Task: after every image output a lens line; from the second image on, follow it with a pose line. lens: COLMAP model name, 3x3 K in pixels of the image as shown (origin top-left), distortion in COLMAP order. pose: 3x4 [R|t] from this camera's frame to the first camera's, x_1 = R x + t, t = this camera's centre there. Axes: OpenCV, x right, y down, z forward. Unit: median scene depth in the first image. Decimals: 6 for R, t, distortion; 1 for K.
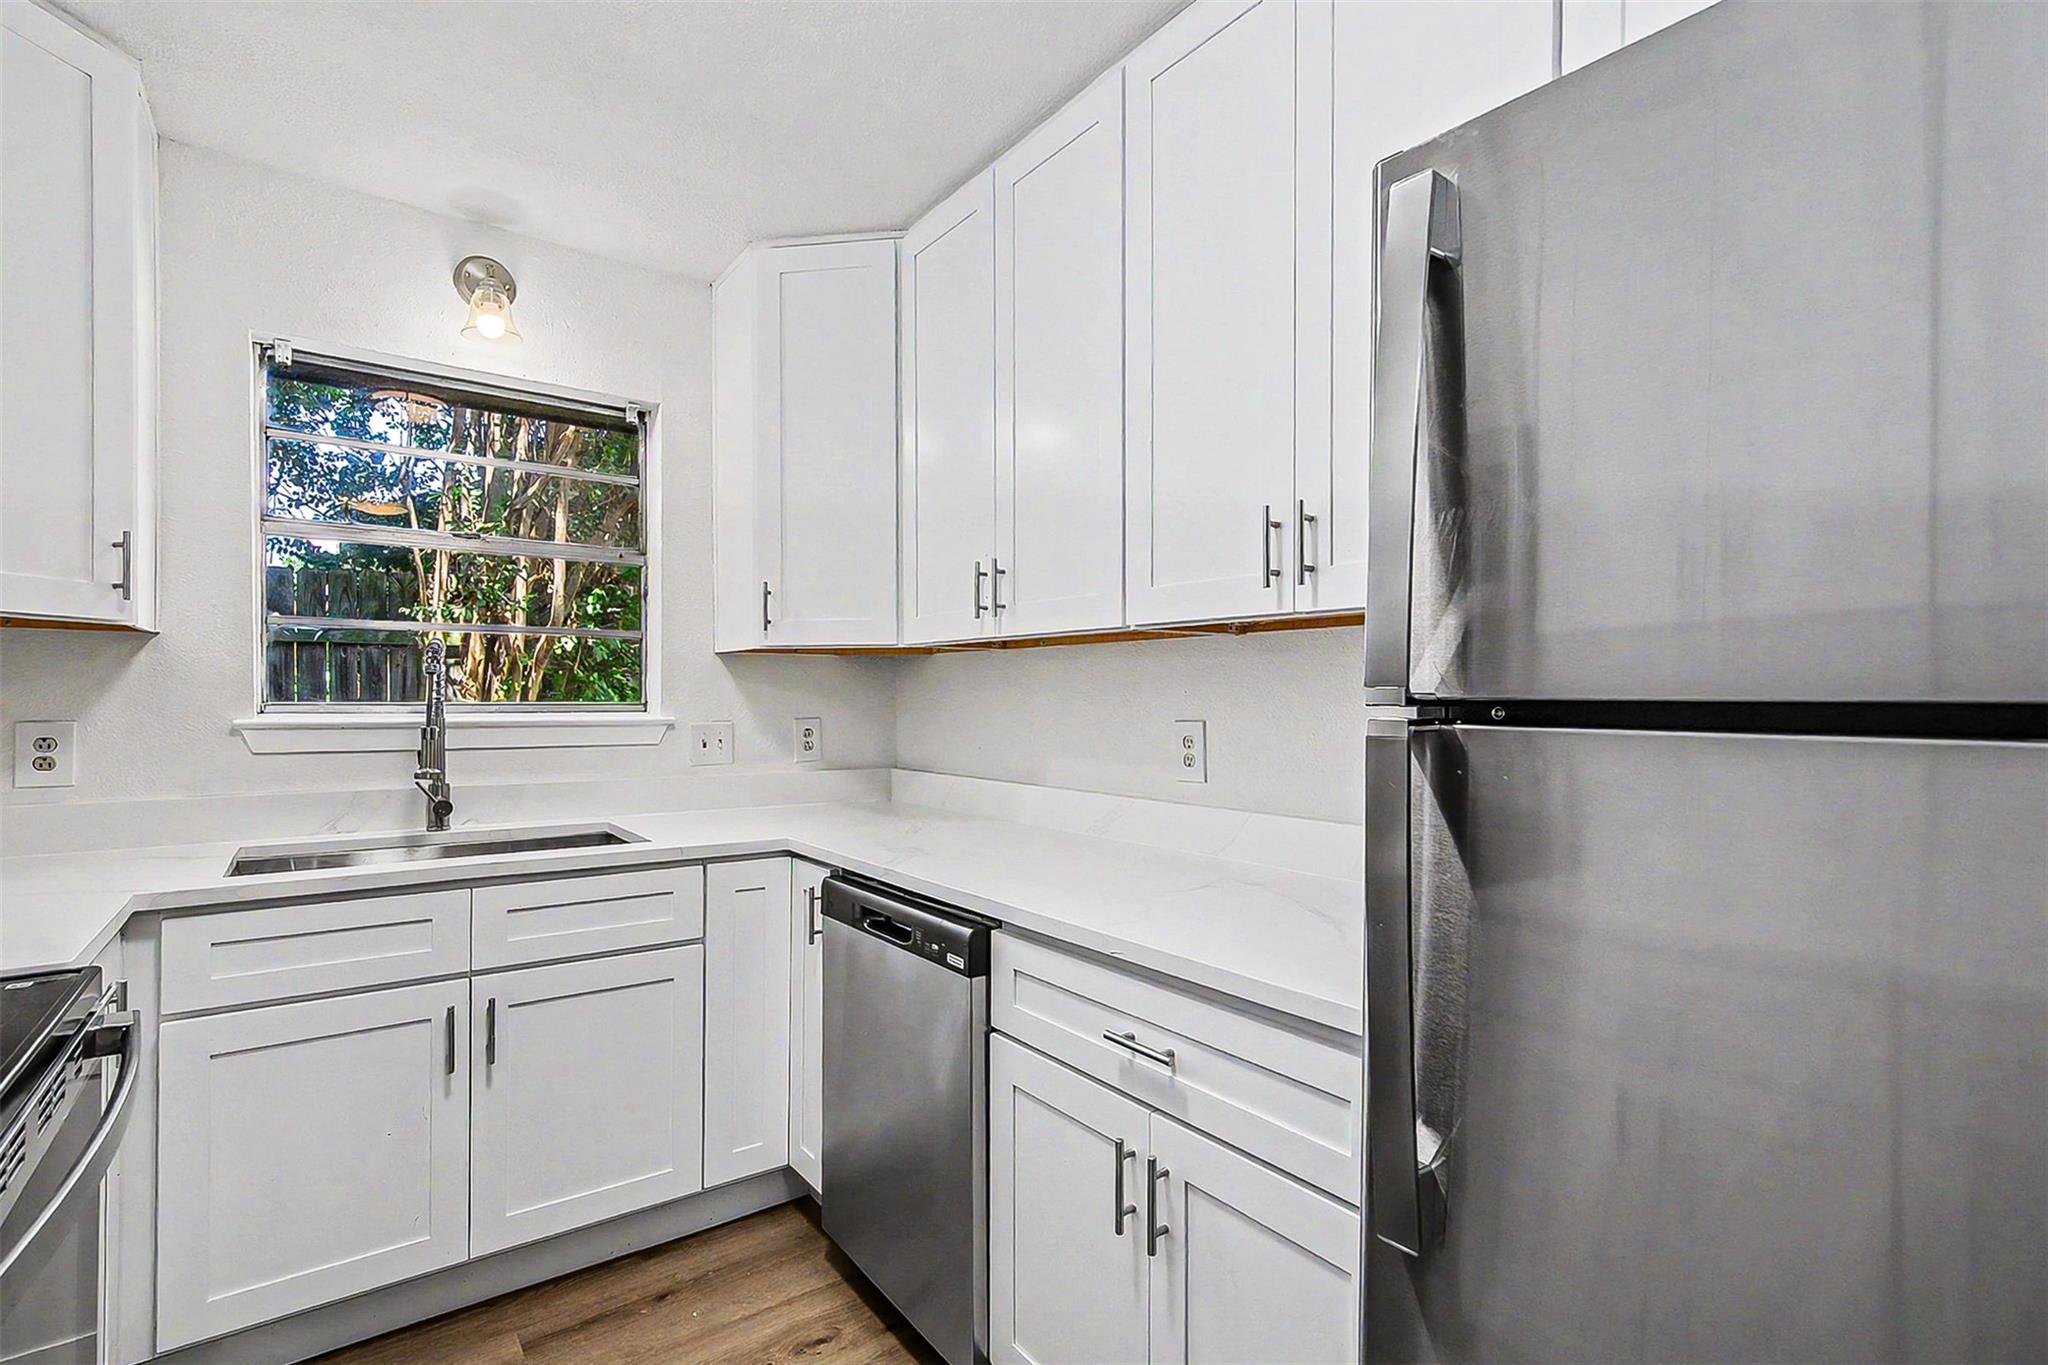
lens RADIAL K [[951.0, 0, 1030.6], [0, 951.0, 701.2], [0, 0, 1]] dist [0.003734, -0.000309]
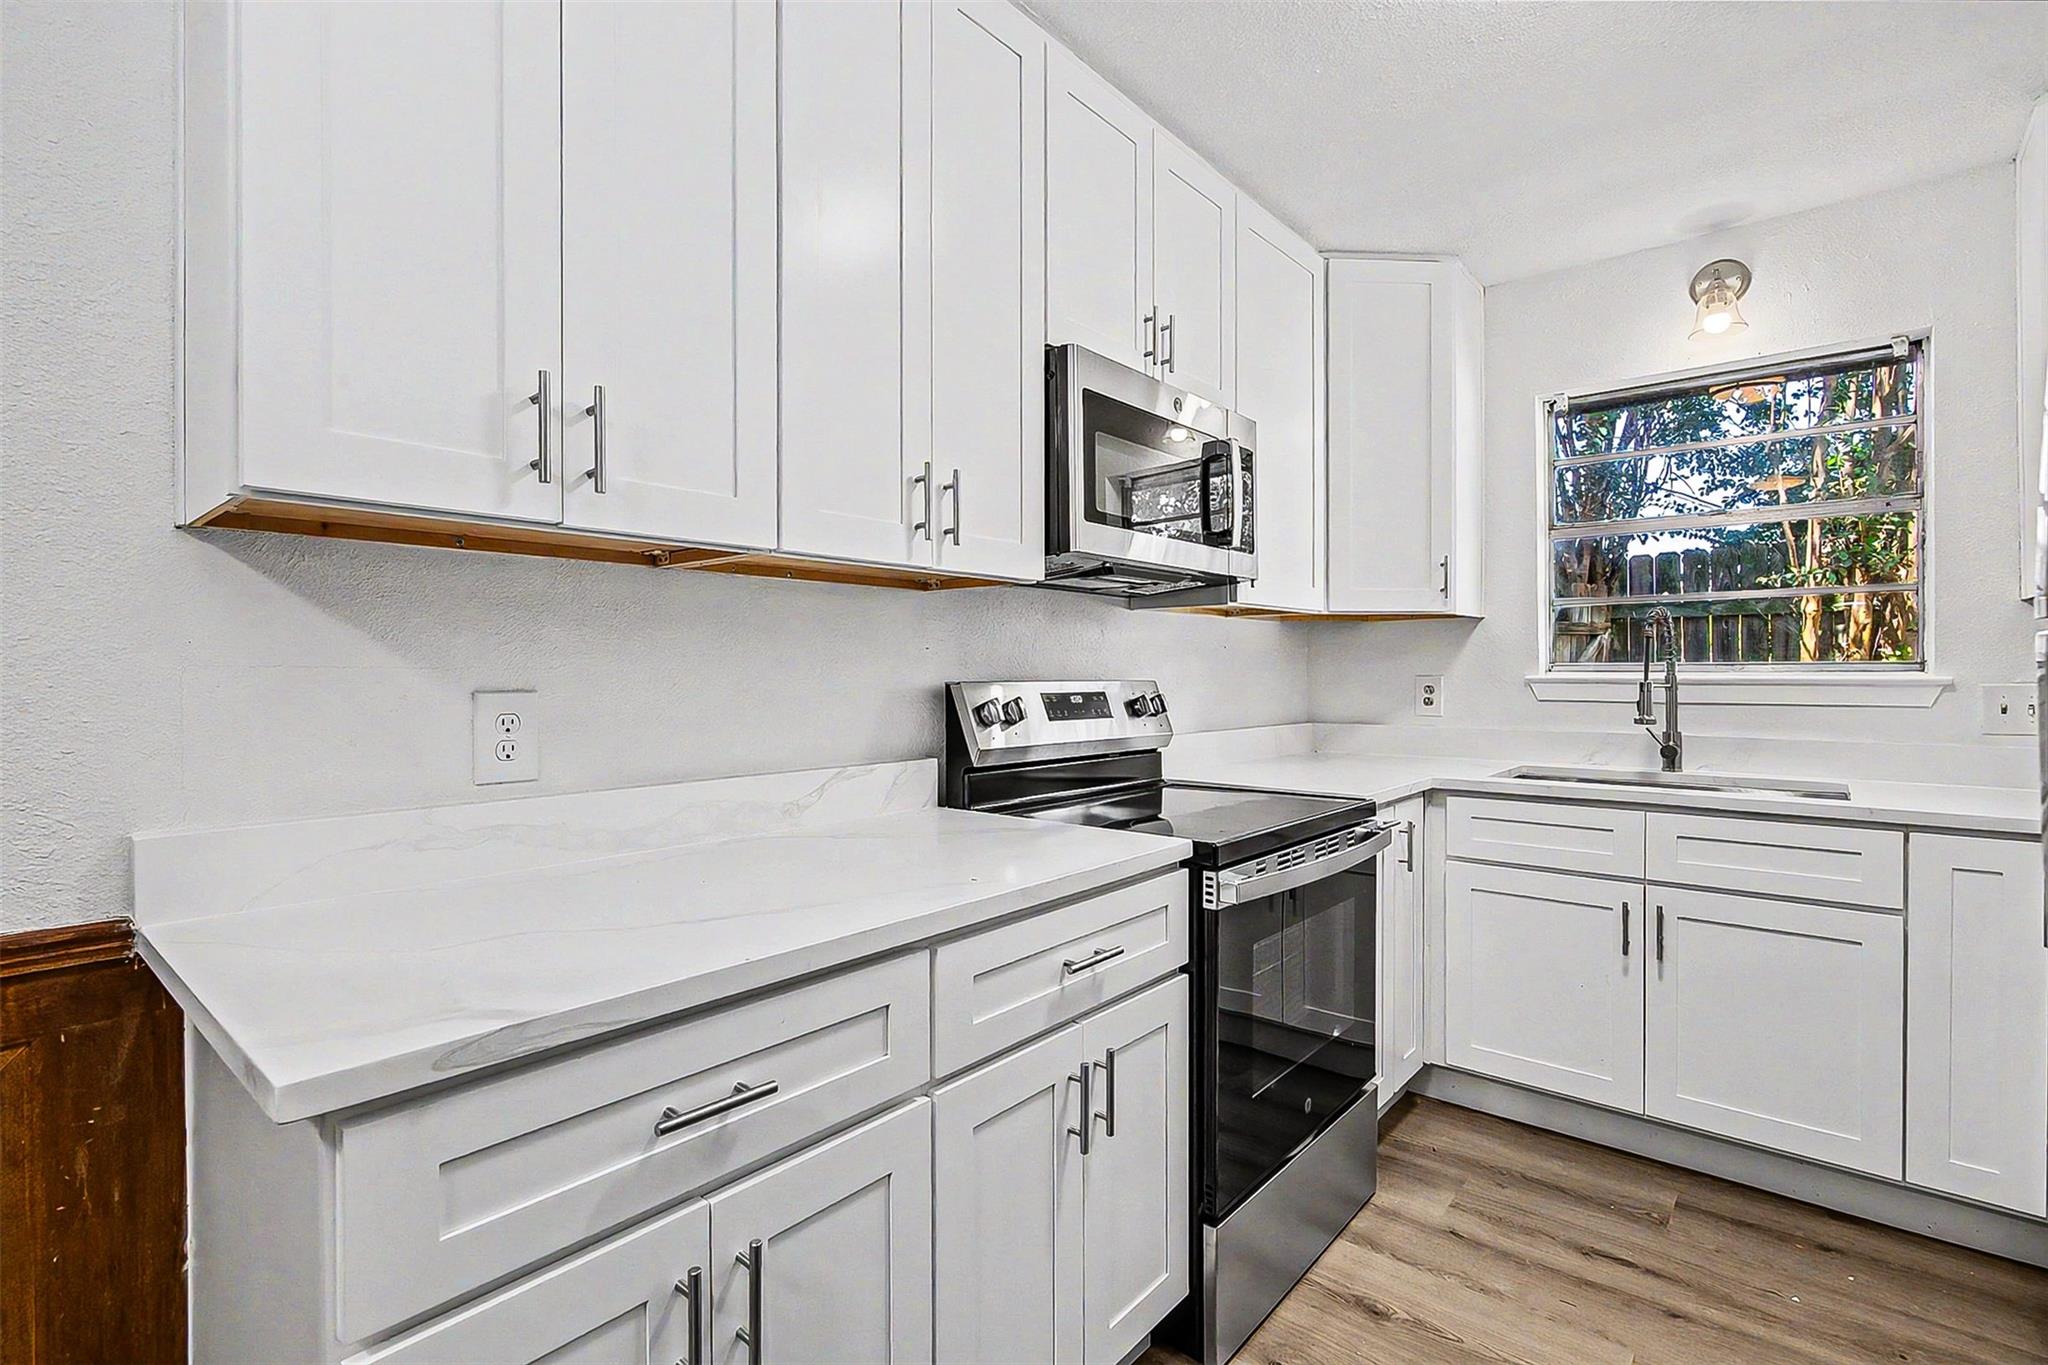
lens RADIAL K [[951.0, 0, 1019.9], [0, 951.0, 679.7], [0, 0, 1]] dist [0.003734, -0.000309]
pose [[0.228650, 0.002596, -0.973505, 0.332772], [-0.000051, 0.999996, 0.002655, 0.019677], [0.973509, -0.000558, 0.228649, -0.047177]]
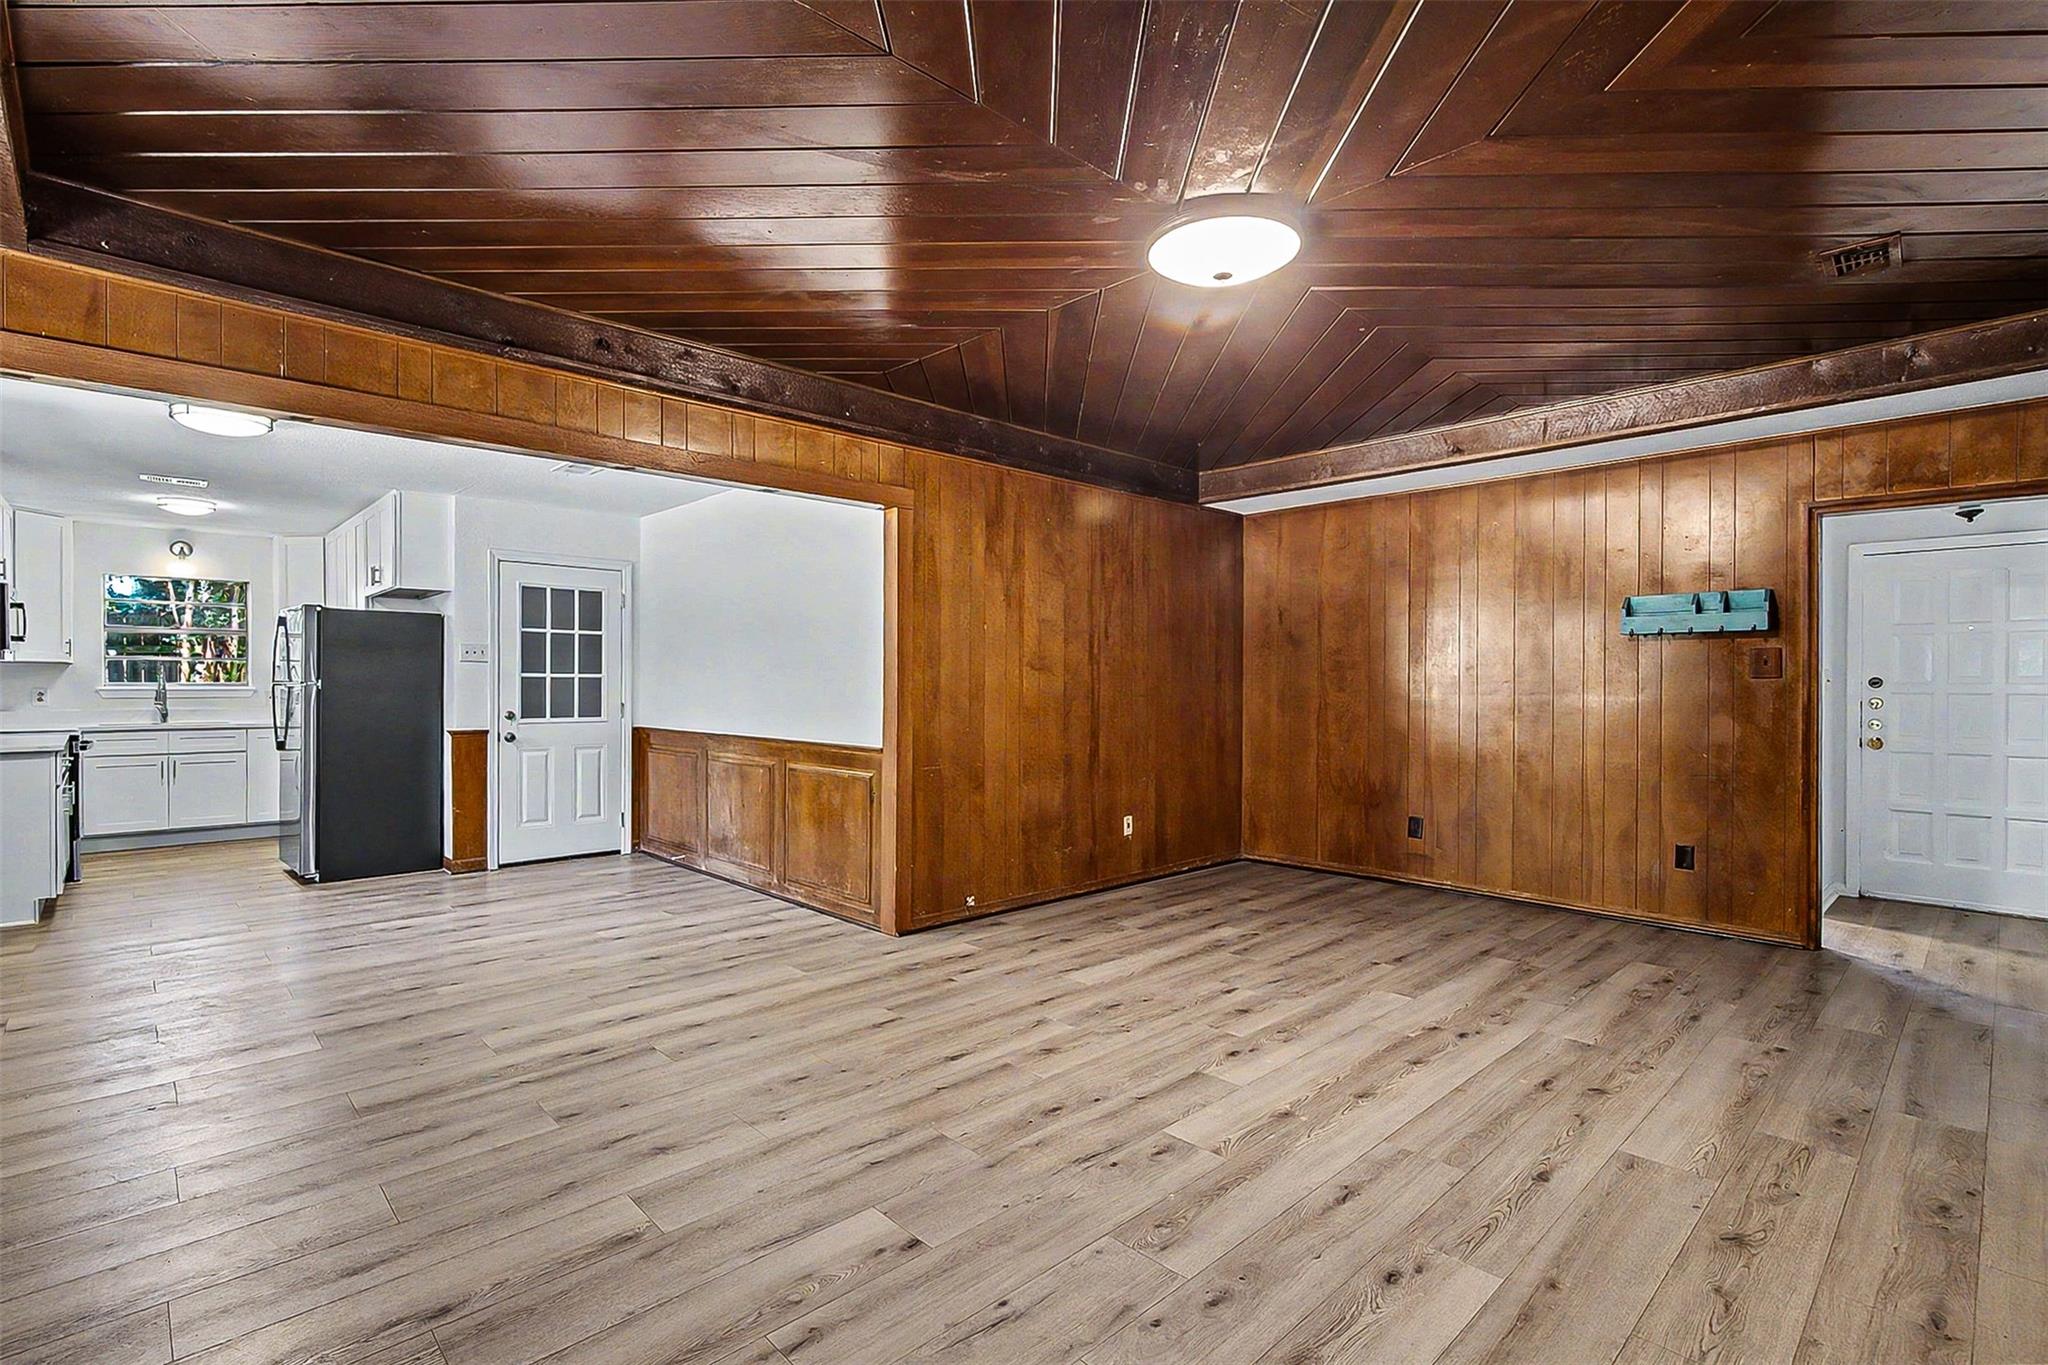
lens RADIAL K [[951.0, 0, 1011.2], [0, 951.0, 684.0], [0, 0, 1]] dist [0.003734, -0.000309]
pose [[0.993157, 0.001537, 0.116774, 1.849638], [-0.001738, 0.999997, 0.001620, -0.005251], [-0.116771, -0.001812, 0.993157, -2.541040]]
